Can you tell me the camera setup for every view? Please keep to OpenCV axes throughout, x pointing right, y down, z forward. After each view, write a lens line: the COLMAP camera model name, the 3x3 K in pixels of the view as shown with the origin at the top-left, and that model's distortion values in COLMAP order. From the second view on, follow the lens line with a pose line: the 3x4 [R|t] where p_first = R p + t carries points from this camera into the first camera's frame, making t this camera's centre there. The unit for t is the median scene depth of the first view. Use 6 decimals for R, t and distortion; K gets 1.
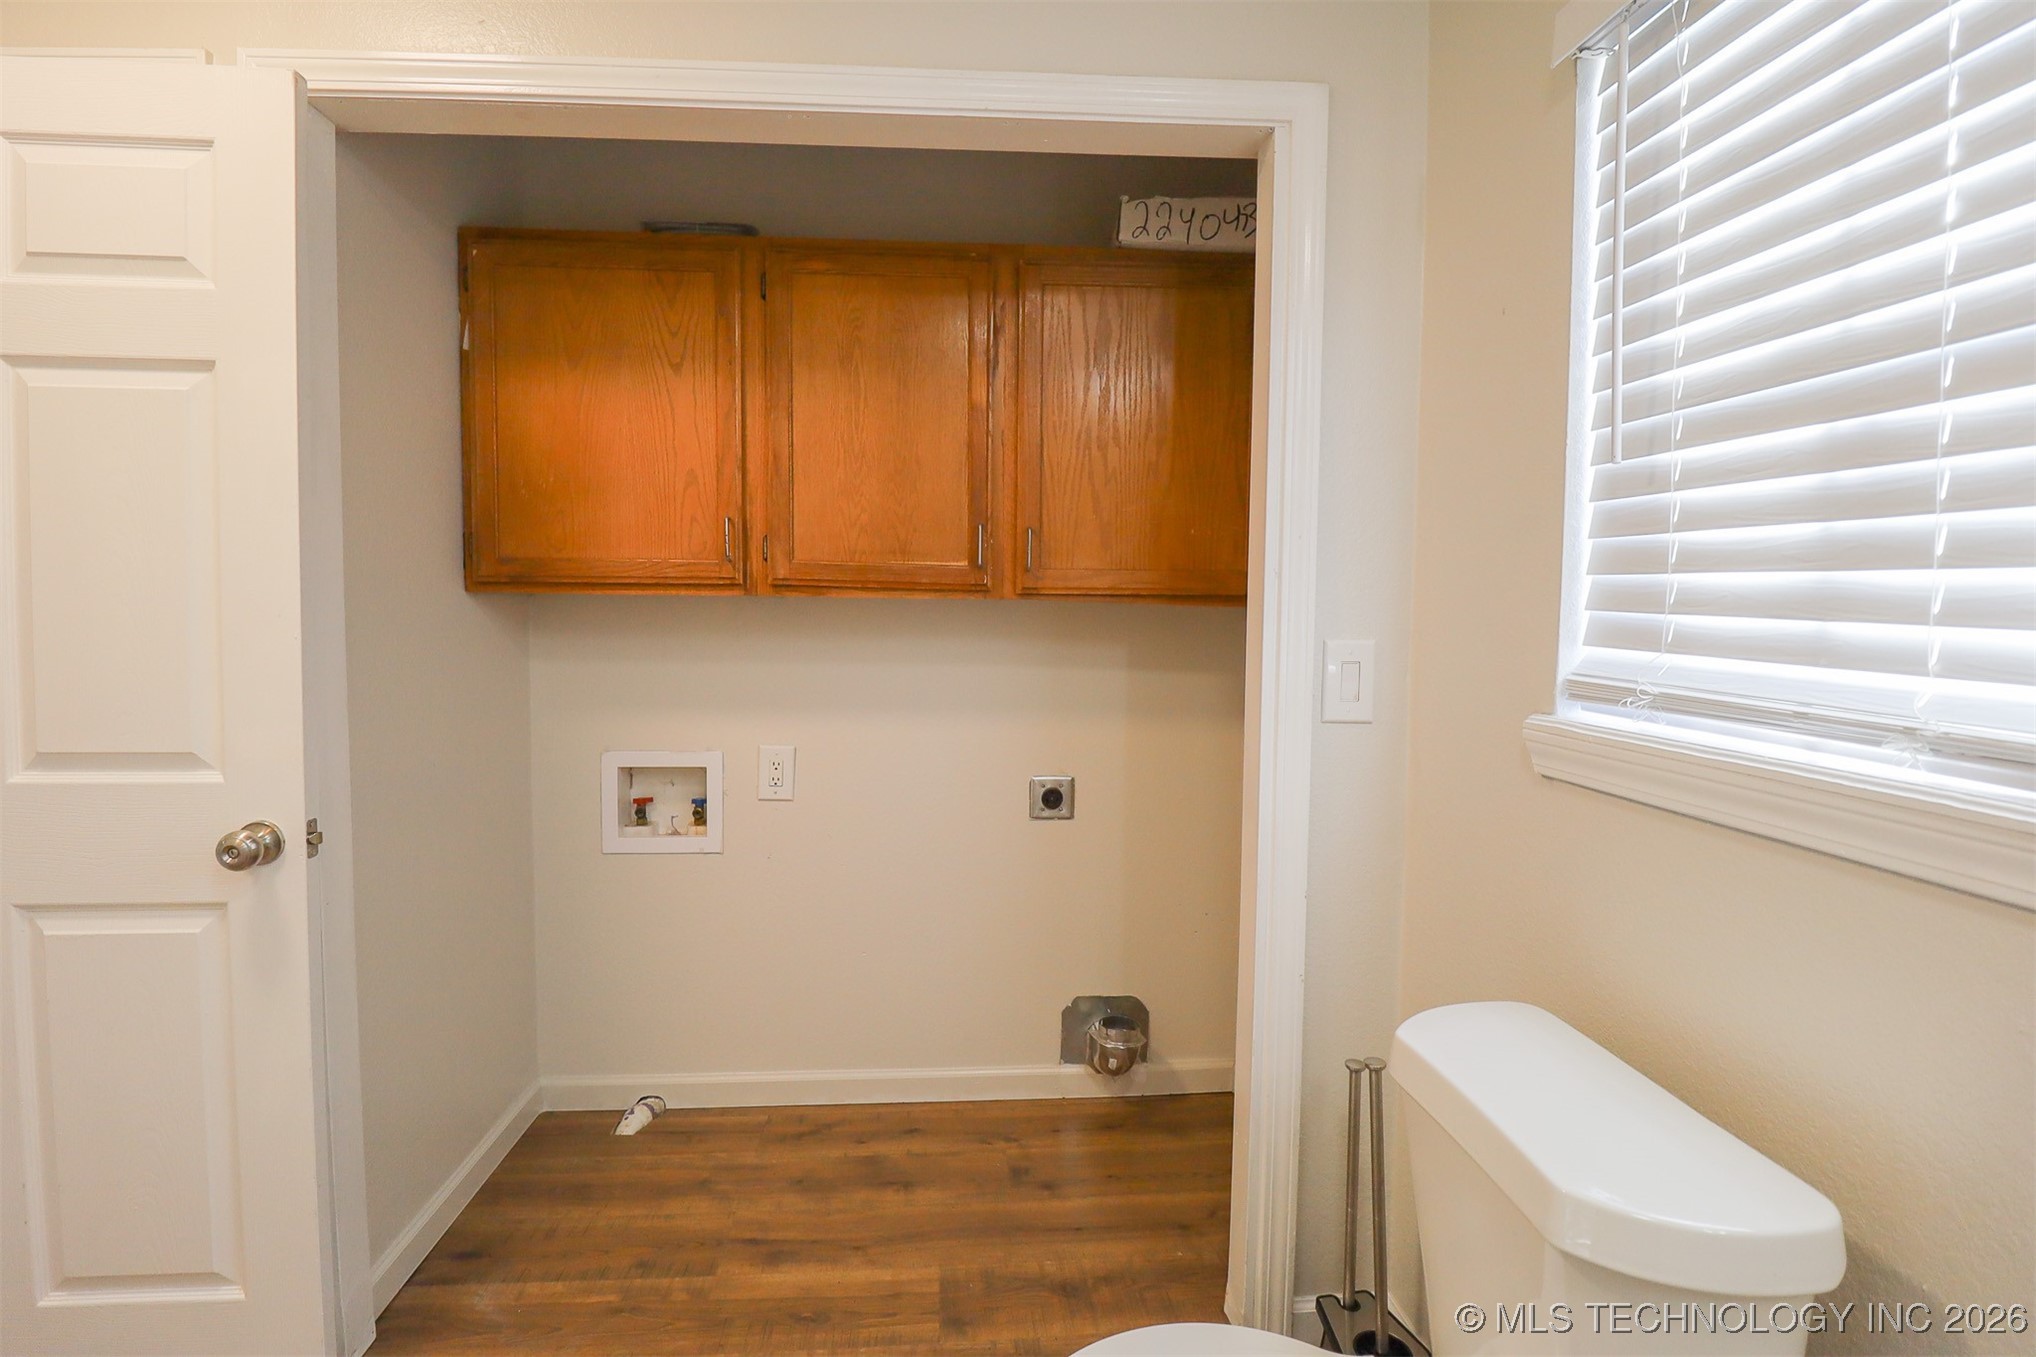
lens RADIAL K [[949.5, 0, 1015.0], [0, 949.5, 666.6], [0, 0, 1]] dist [-0.004944, -0.008819]
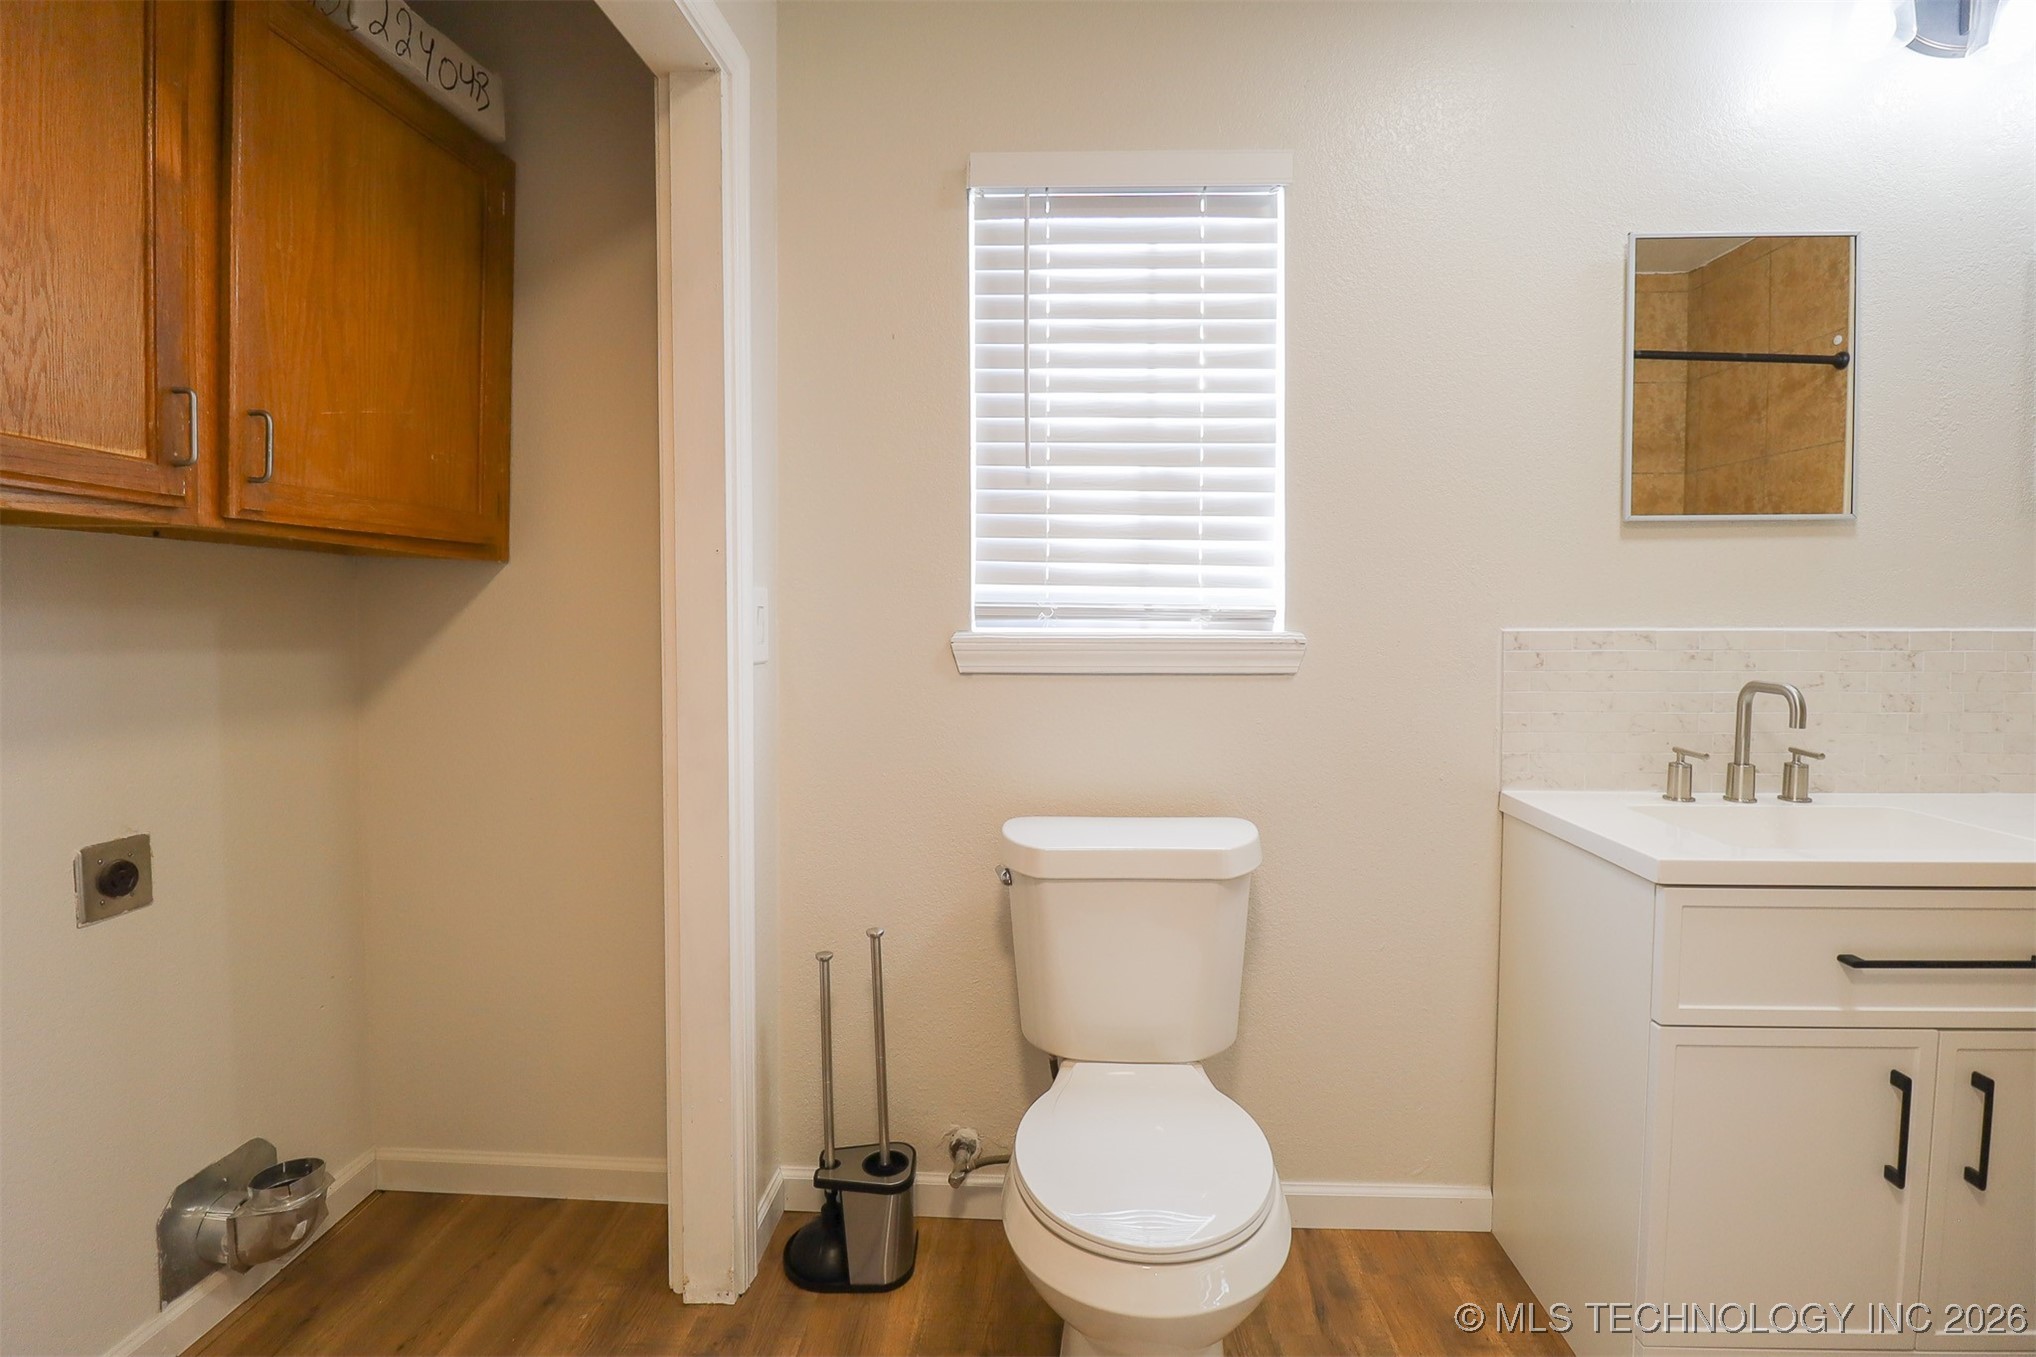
lens RADIAL K [[949.5, 0, 1019.9], [0, 949.5, 667.7], [0, 0, 1]] dist [-0.004944, -0.008819]
pose [[0.130290, -0.069613, 0.989029, -0.945419], [0.064293, 0.996026, 0.061636, 0.023097], [-0.989389, 0.055558, 0.134248, 0.774317]]
